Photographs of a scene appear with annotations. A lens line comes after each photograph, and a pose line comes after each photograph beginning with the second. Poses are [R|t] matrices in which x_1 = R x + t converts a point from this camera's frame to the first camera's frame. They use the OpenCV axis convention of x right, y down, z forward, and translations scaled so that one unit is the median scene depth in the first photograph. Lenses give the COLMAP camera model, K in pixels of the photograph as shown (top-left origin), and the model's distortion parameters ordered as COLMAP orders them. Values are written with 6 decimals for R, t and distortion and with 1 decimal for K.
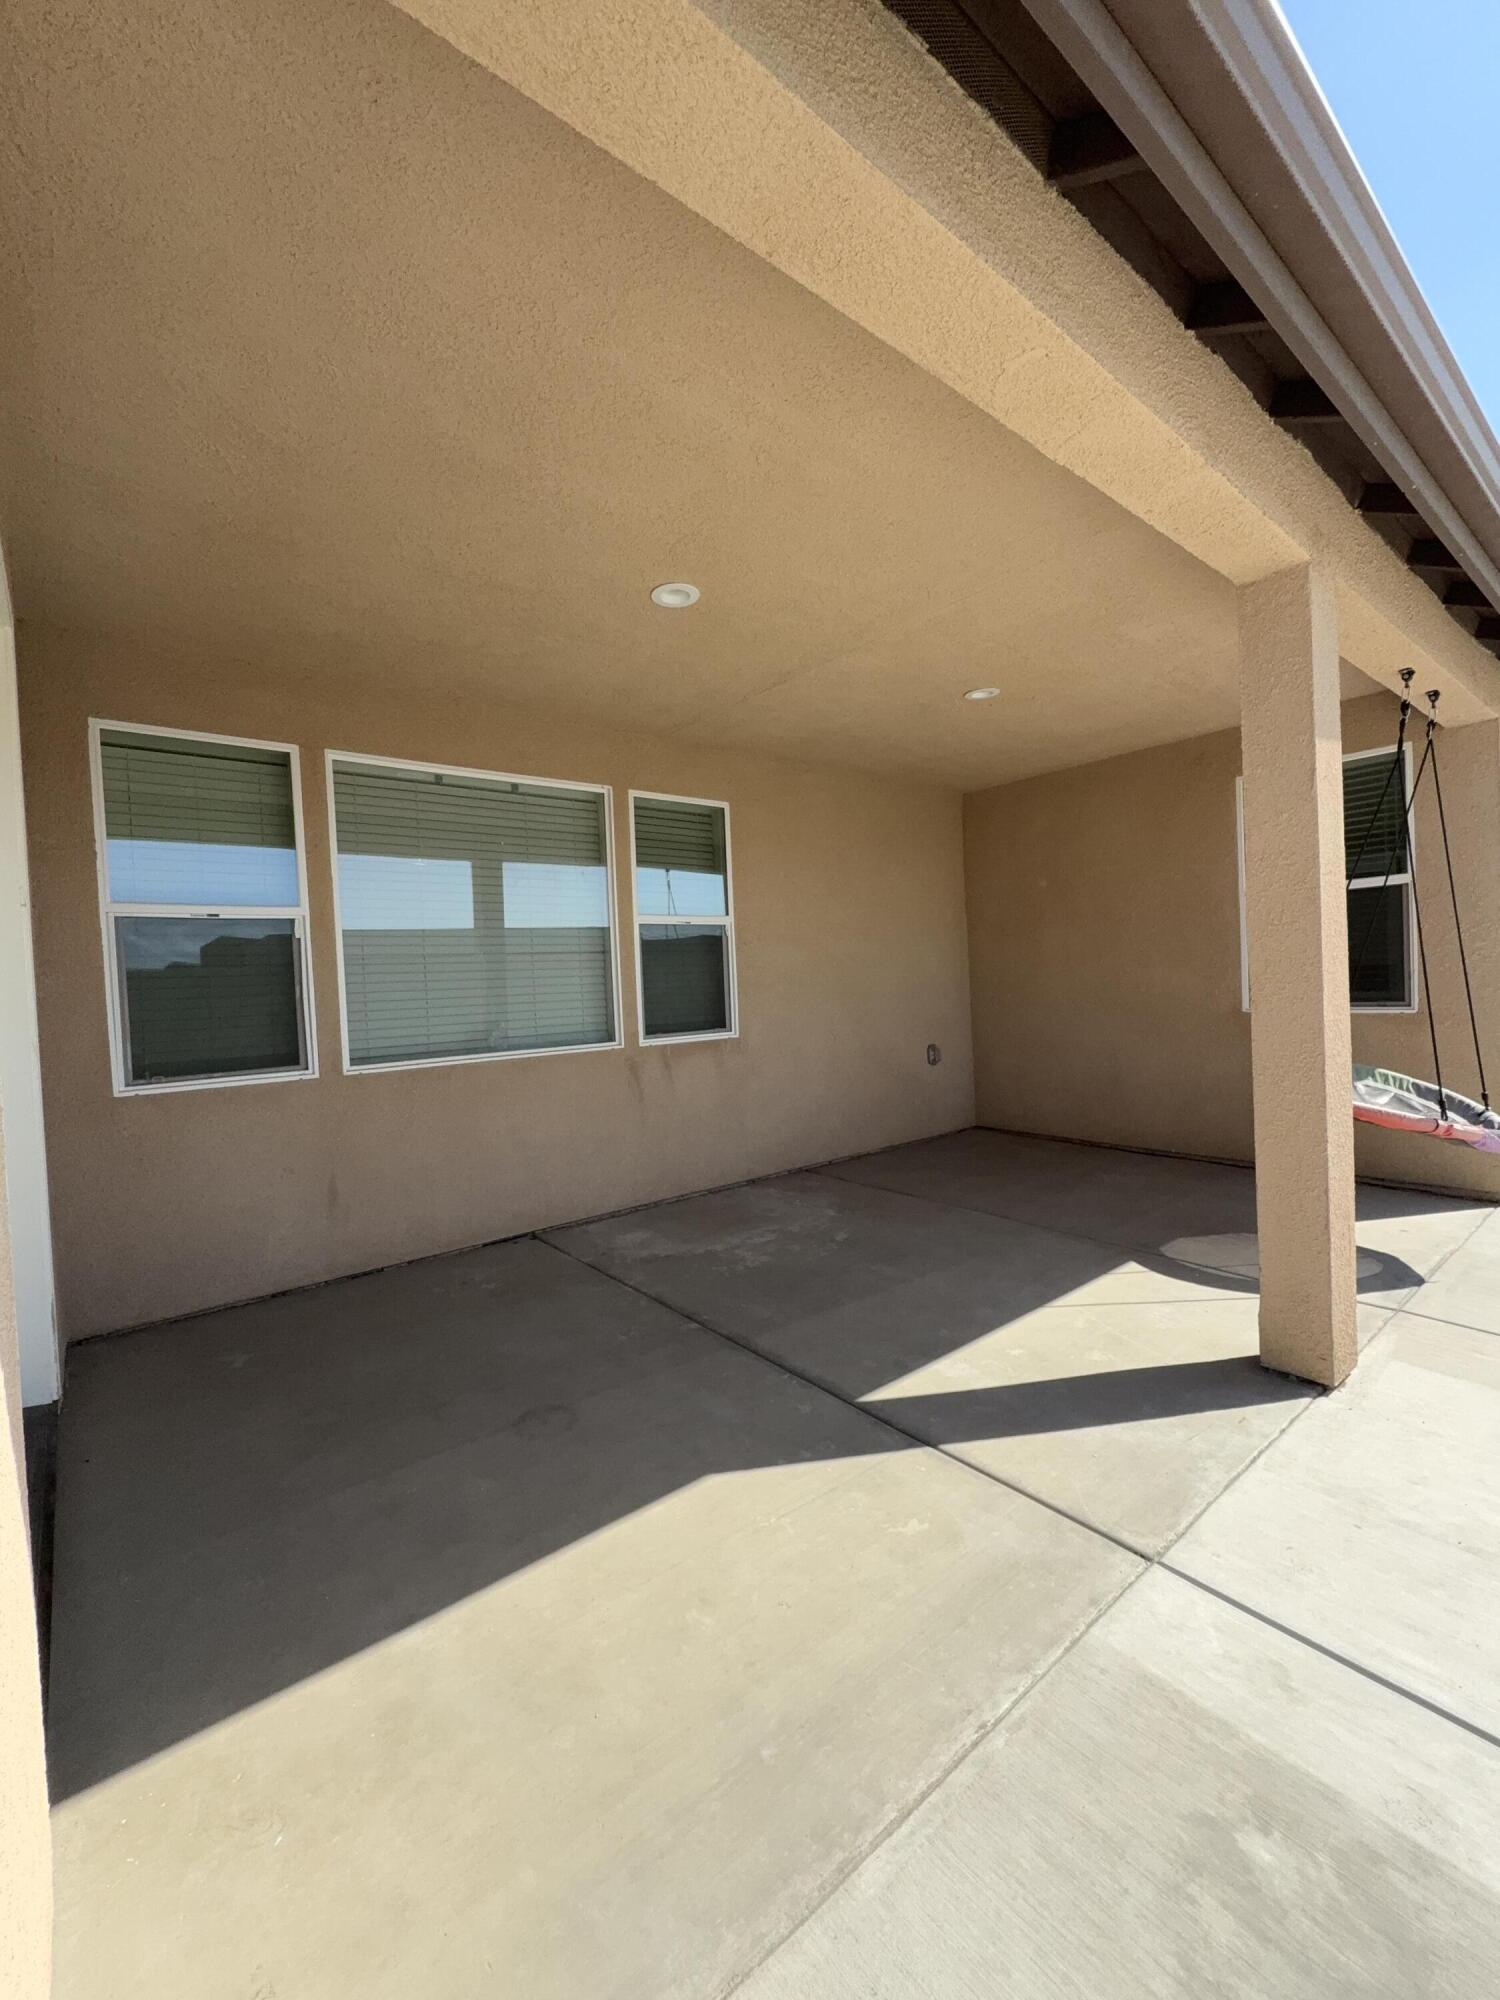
lens RADIAL K [[839.0, 0, 750.0], [0, 839.0, 1000.0], [0, 0, 1]] dist [0.014852, 0.000196]
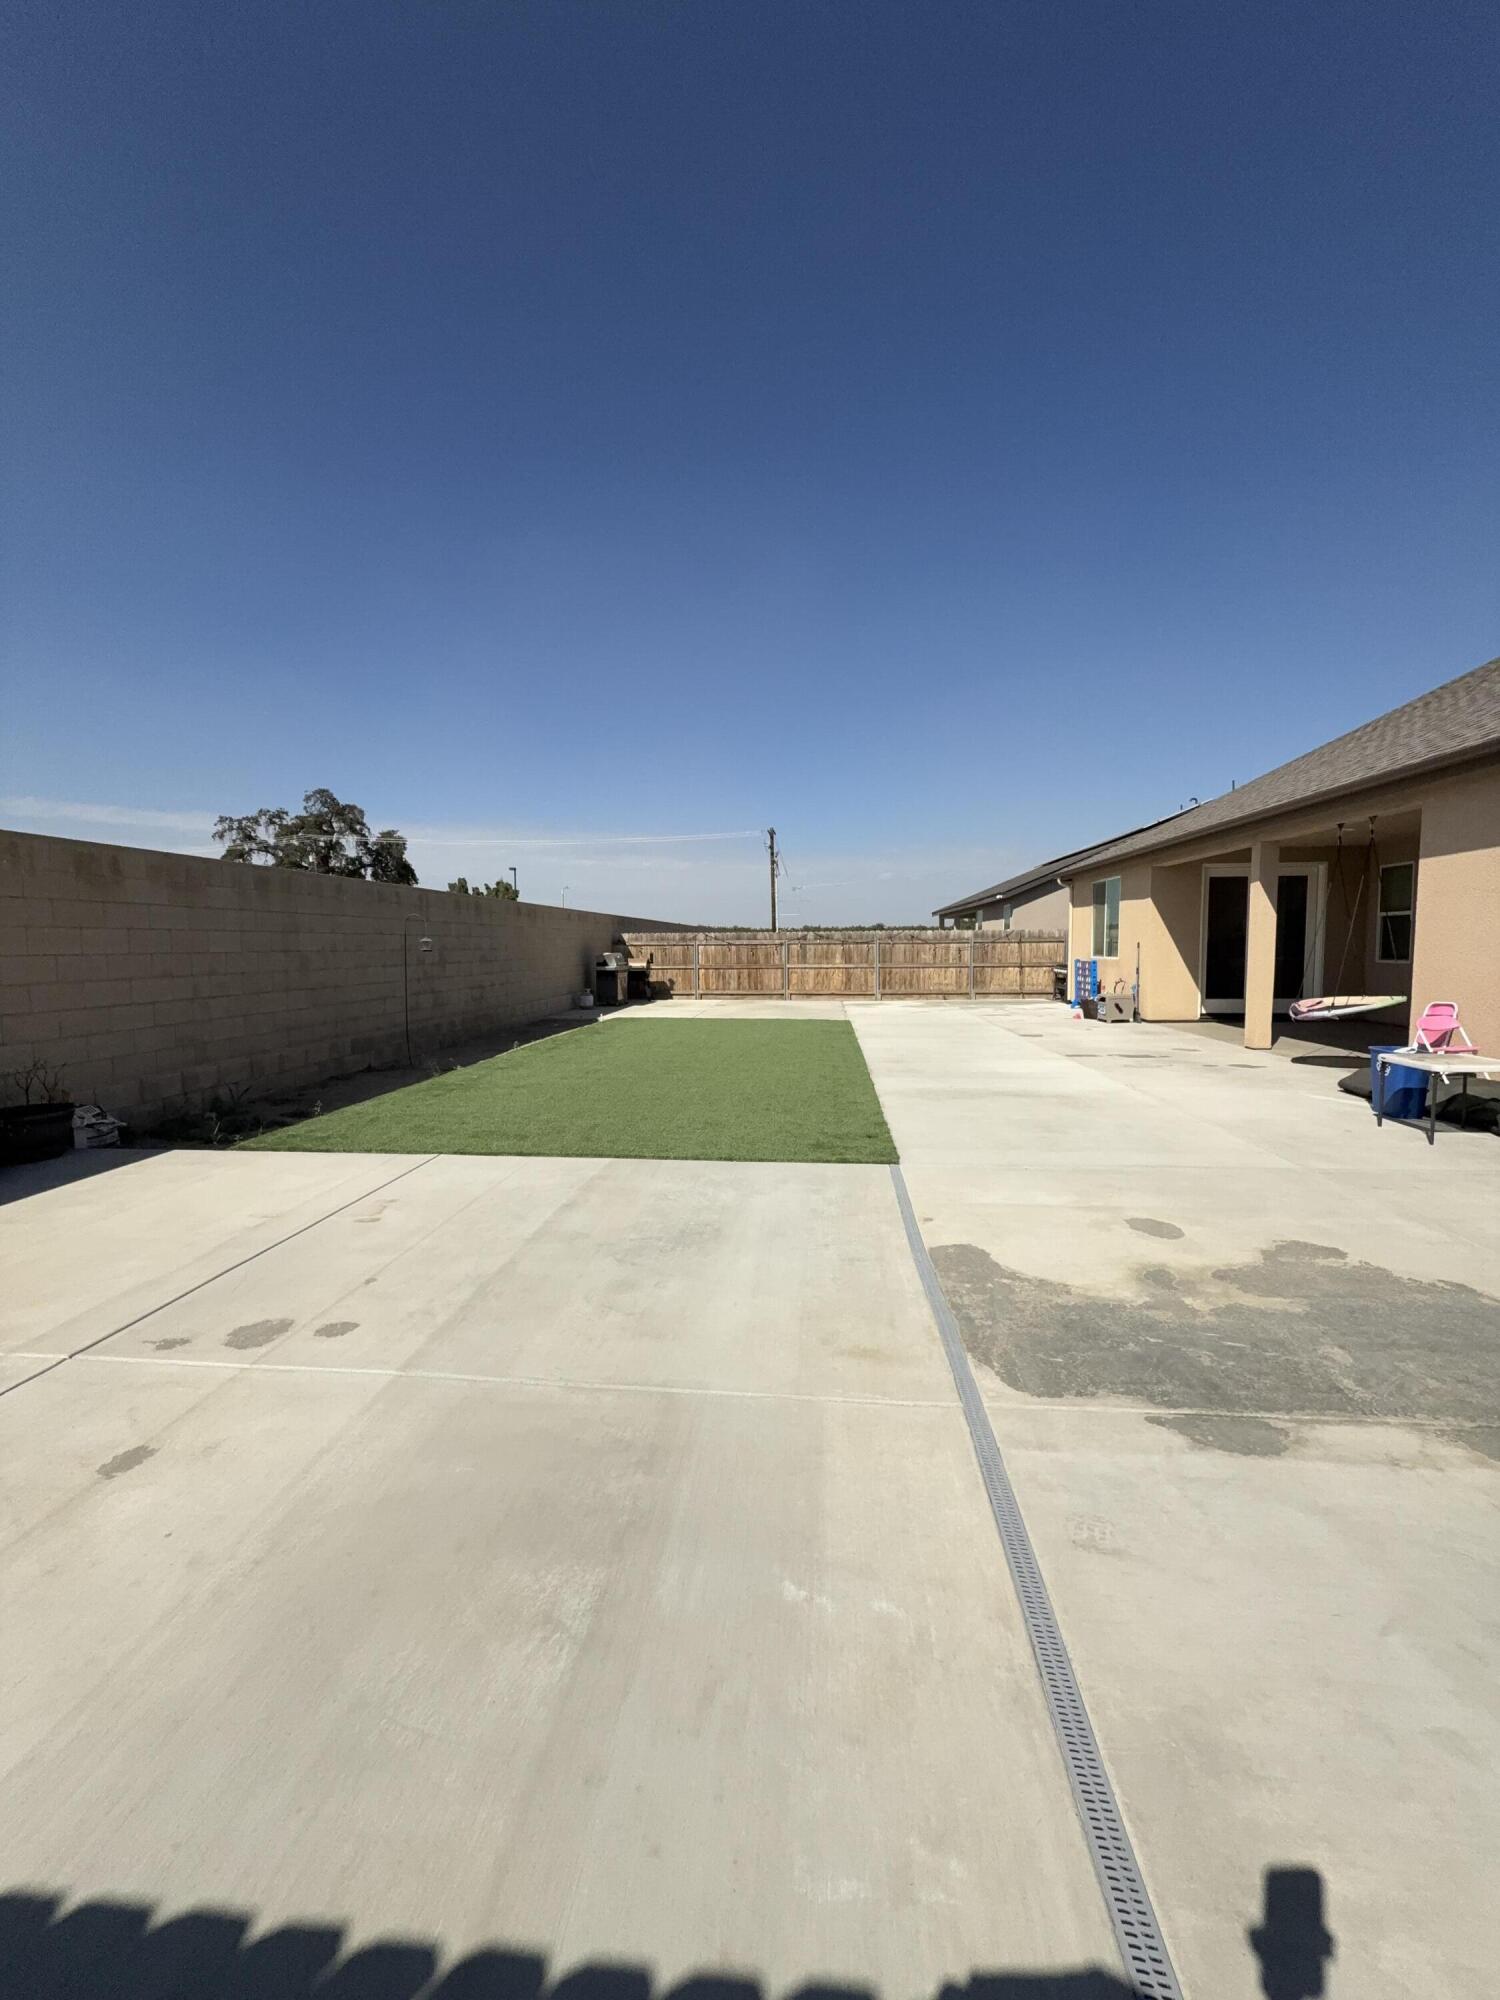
lens RADIAL K [[797.4, 0, 750.0], [0, 797.4, 1000.0], [0, 0, 1]] dist [0.000499, 0.000090]
pose [[-0.706523, 0.098198, -0.700844, 3.188928], [0.026030, 0.993262, 0.112929, -0.166893], [0.707211, 0.061544, -0.704318, 1.274047]]
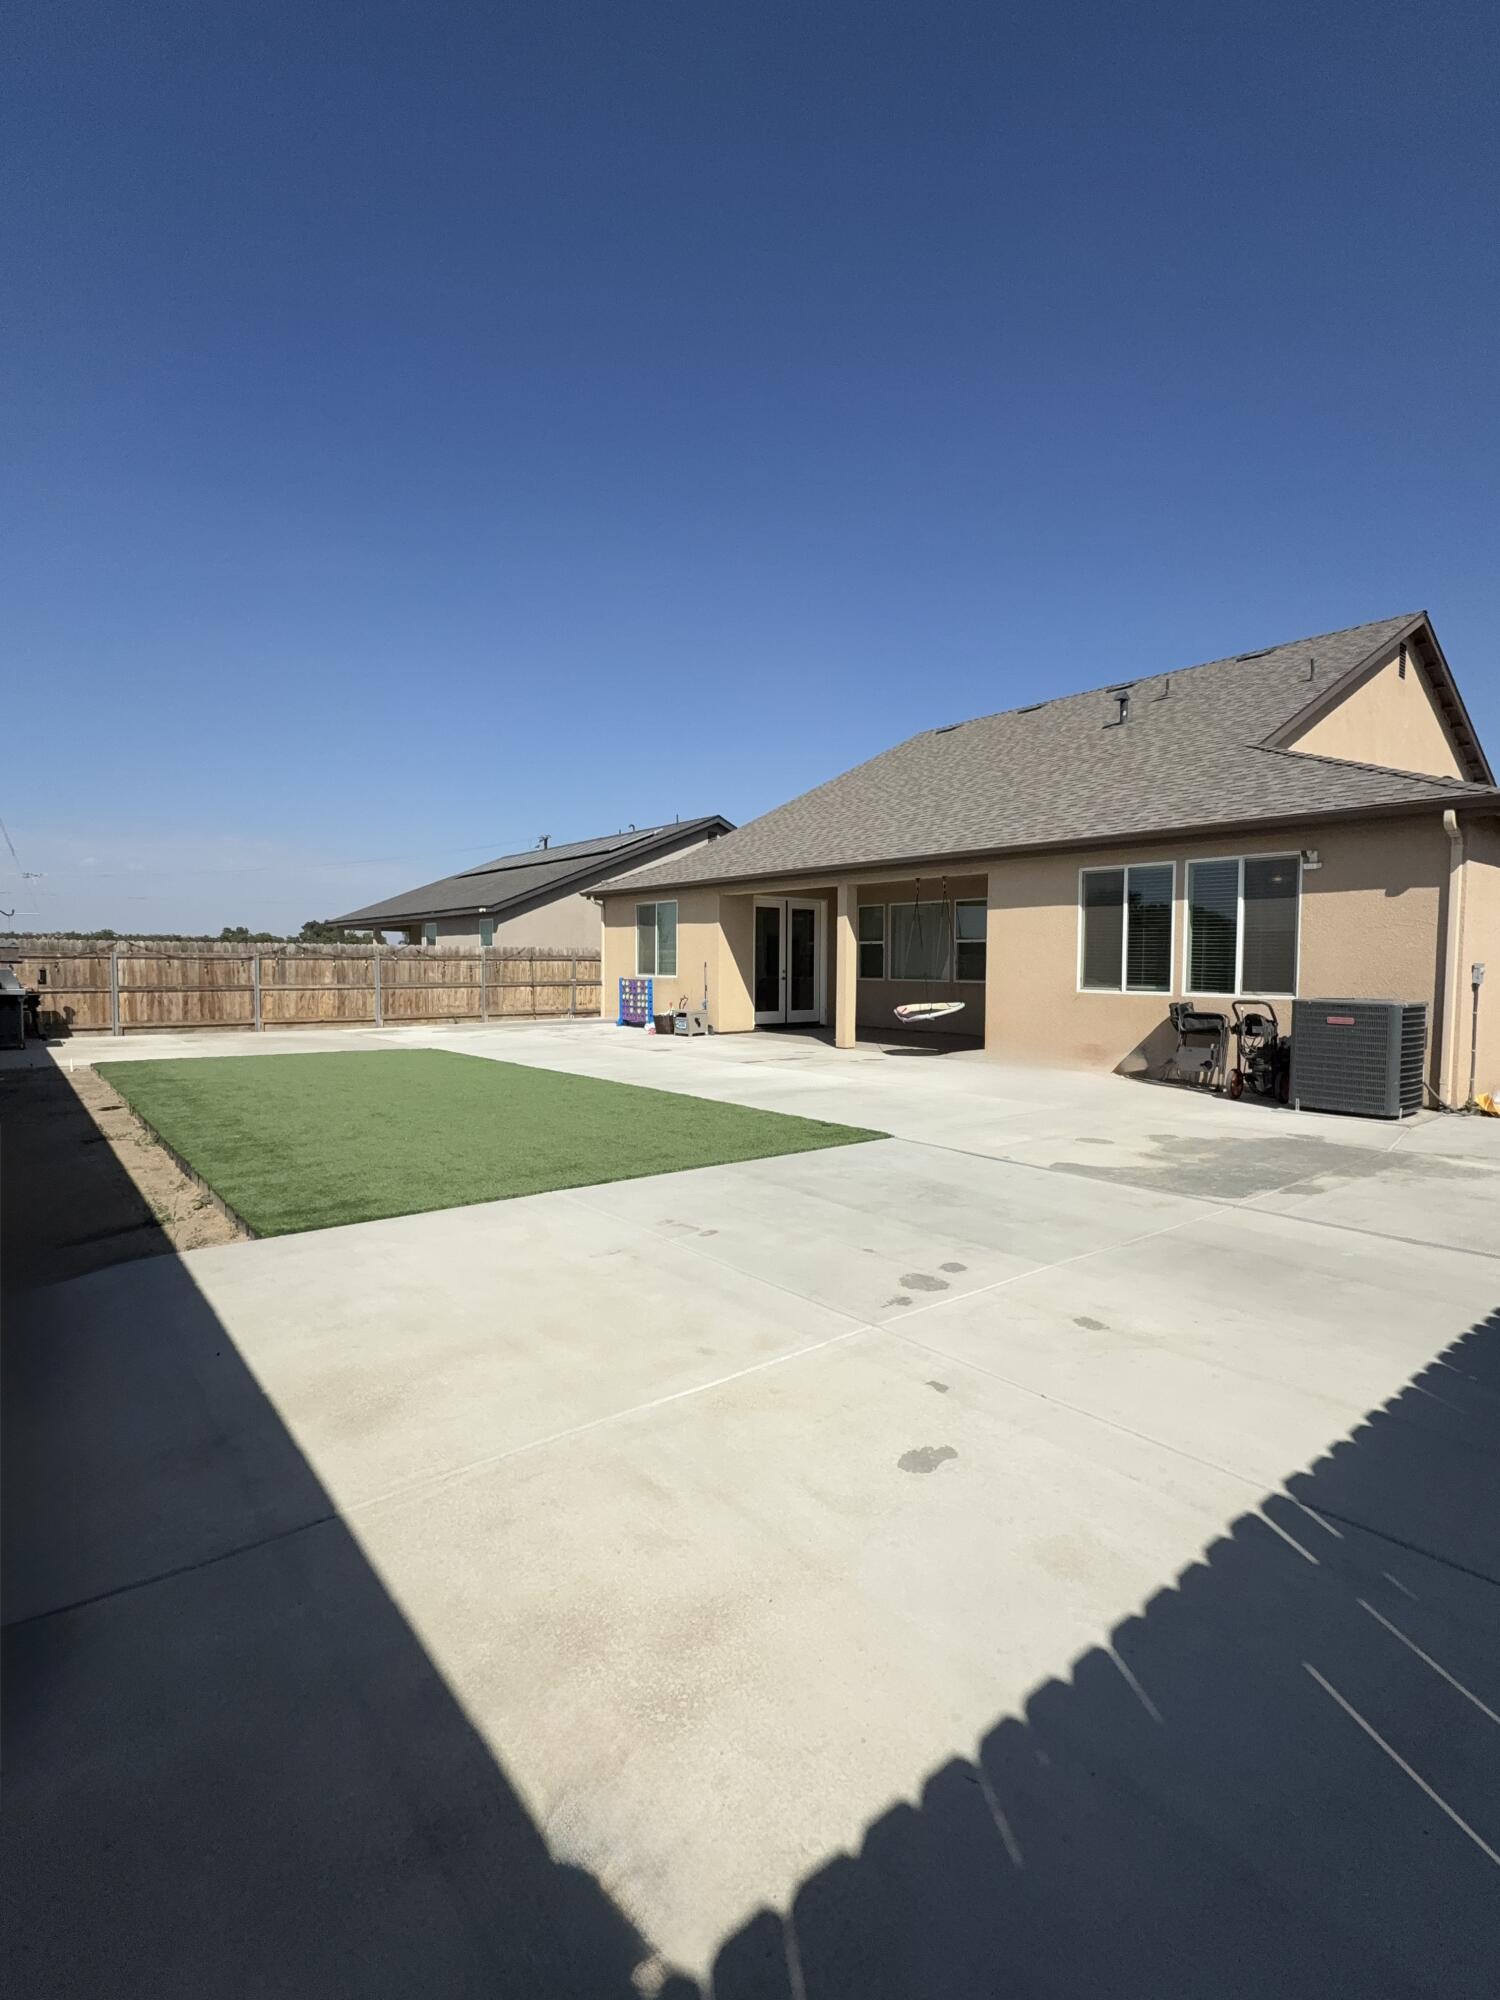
lens RADIAL K [[934.1, 0, 750.0], [0, 934.1, 1000.0], [0, 0, 1]] dist [-0.001145, 0.000181]
pose [[-0.017228, 0.084744, -0.996254, 3.957061], [-0.023221, 0.996099, 0.085133, -0.184462], [0.999582, 0.024601, -0.015193, 0.360267]]
